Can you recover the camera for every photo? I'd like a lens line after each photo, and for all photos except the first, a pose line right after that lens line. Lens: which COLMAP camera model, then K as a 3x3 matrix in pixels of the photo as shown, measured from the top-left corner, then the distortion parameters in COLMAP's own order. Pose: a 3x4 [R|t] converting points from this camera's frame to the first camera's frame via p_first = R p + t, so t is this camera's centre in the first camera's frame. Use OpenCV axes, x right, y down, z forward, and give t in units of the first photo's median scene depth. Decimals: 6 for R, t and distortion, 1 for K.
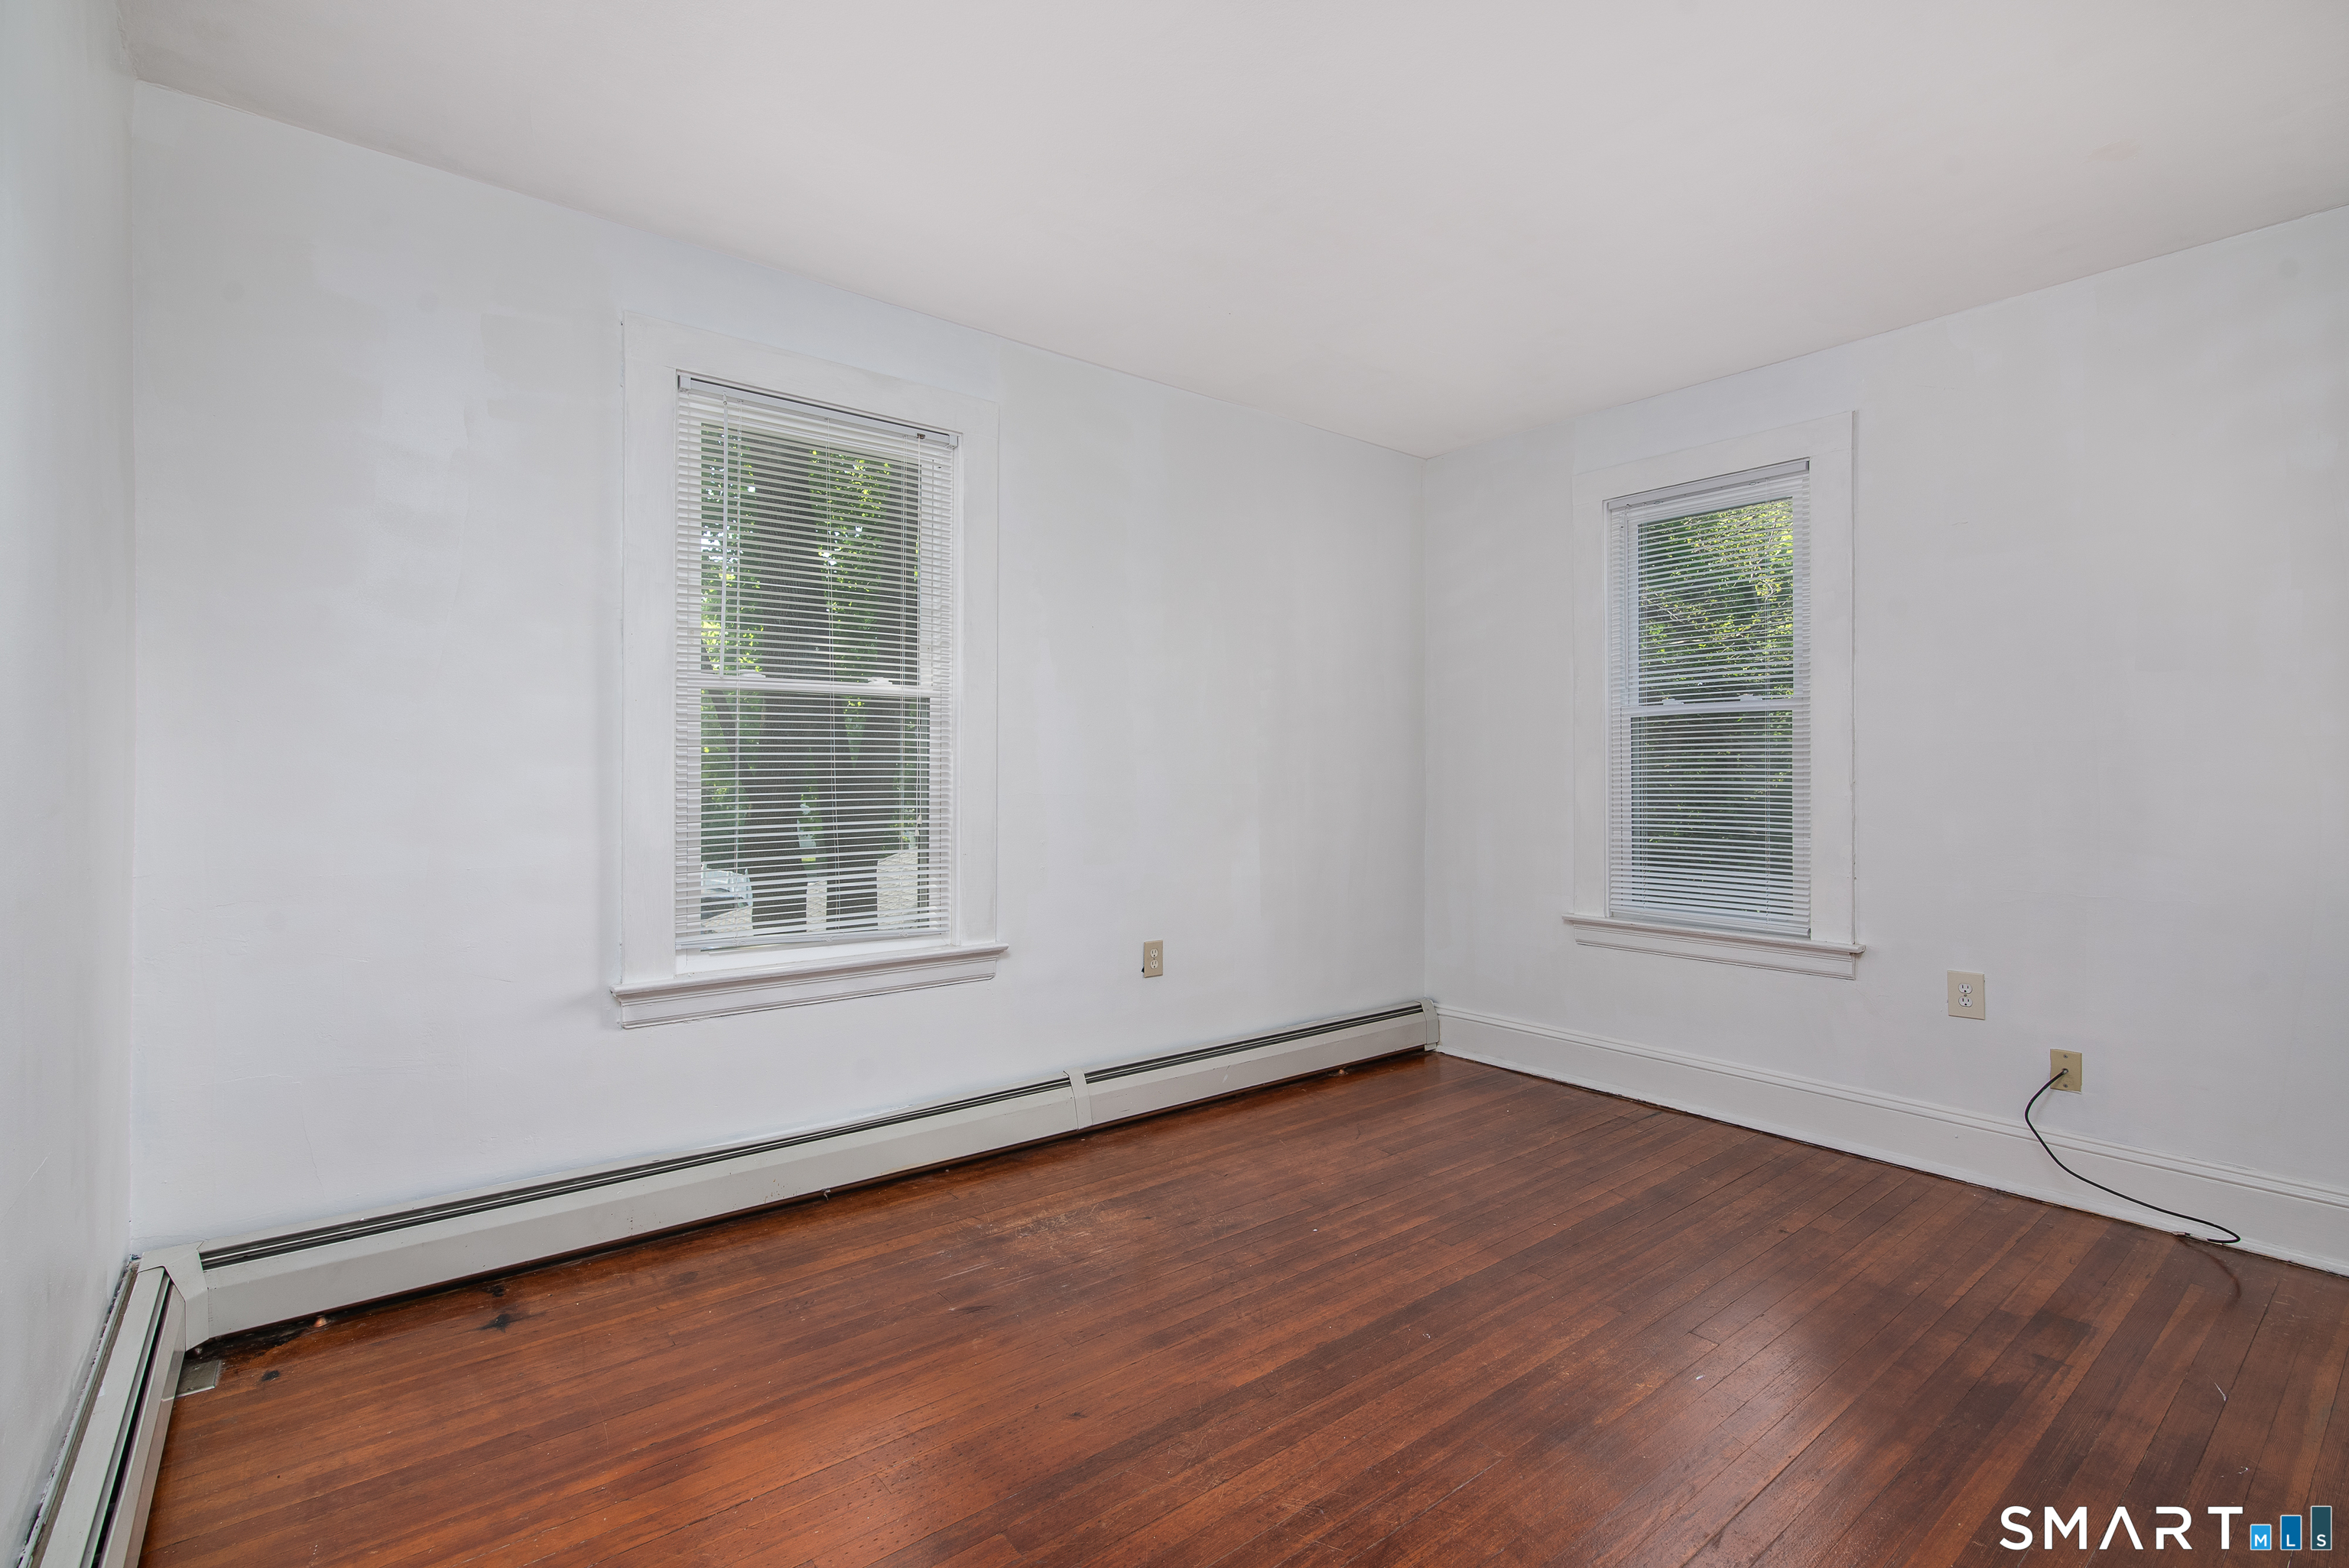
lens RADIAL K [[1077.6, 0, 1170.3], [0, 1077.6, 775.0], [0, 0, 1]] dist [-0.002048, 0.000731]
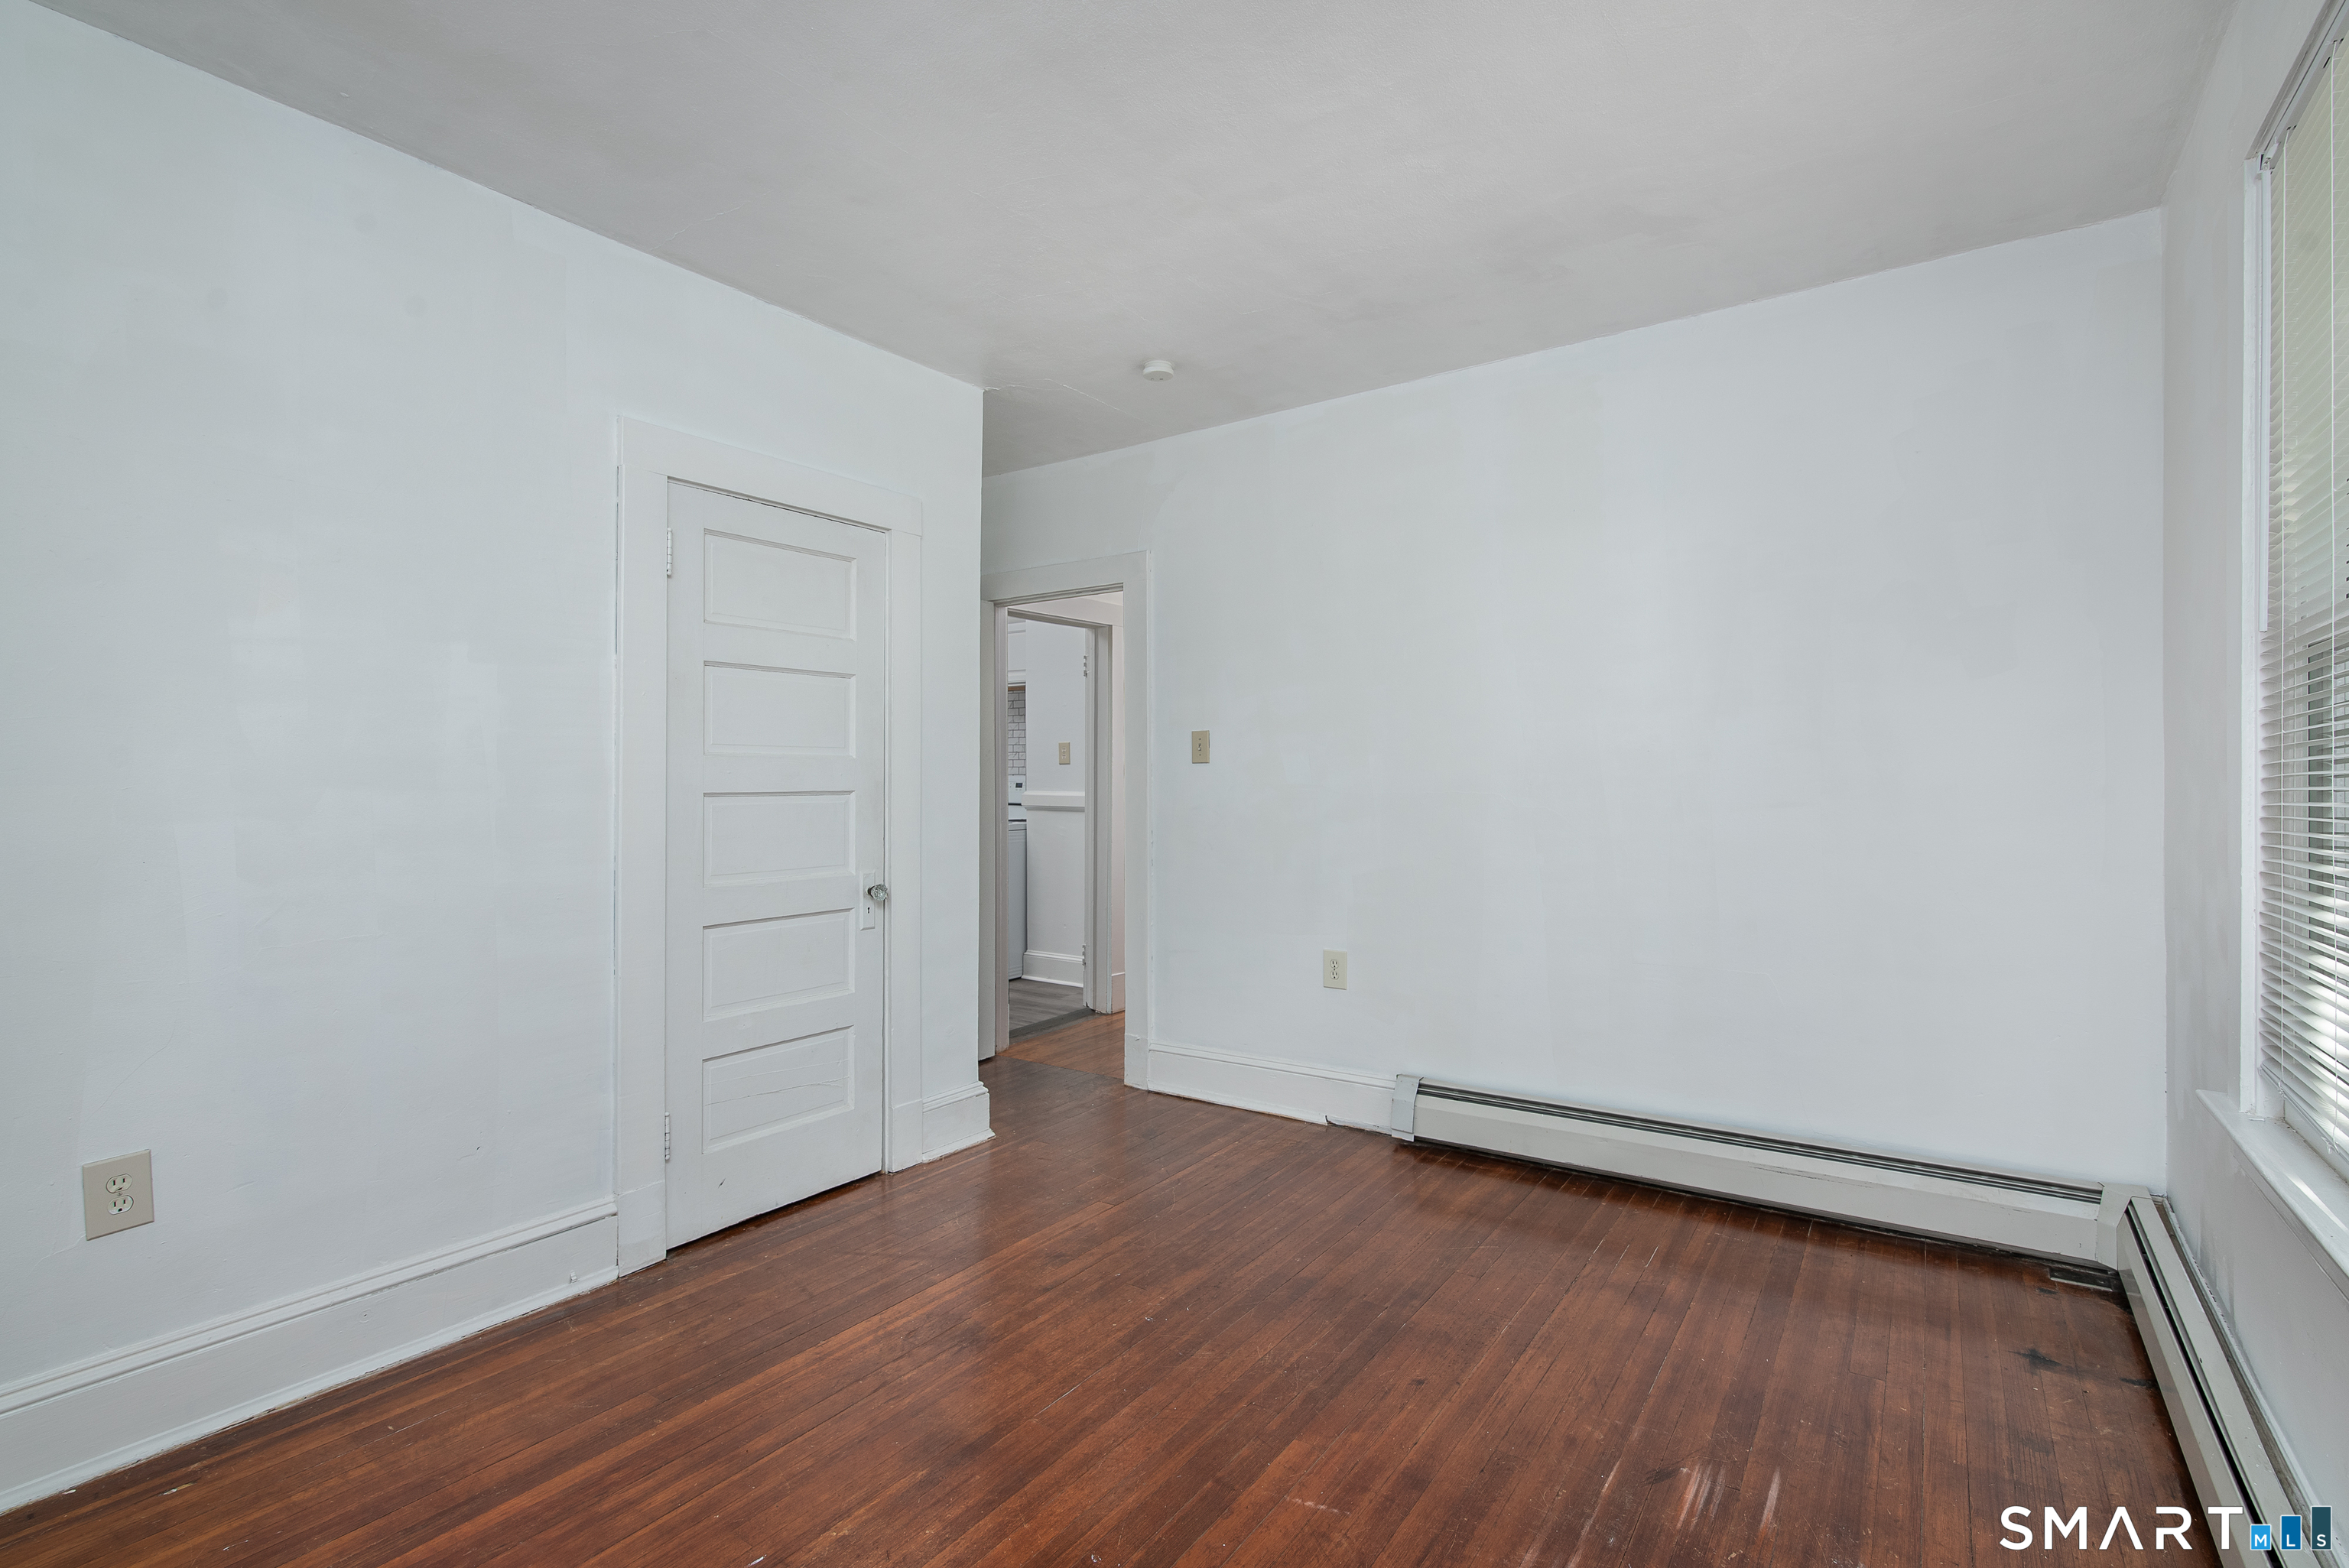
lens RADIAL K [[1077.6, 0, 1171.7], [0, 1077.6, 782.1], [0, 0, 1]] dist [-0.002048, 0.000731]
pose [[-0.960872, 0.000092, -0.276994, 0.447090], [-0.000775, 0.999995, 0.003023, -0.010575], [0.276993, 0.003120, -0.960867, 1.961608]]
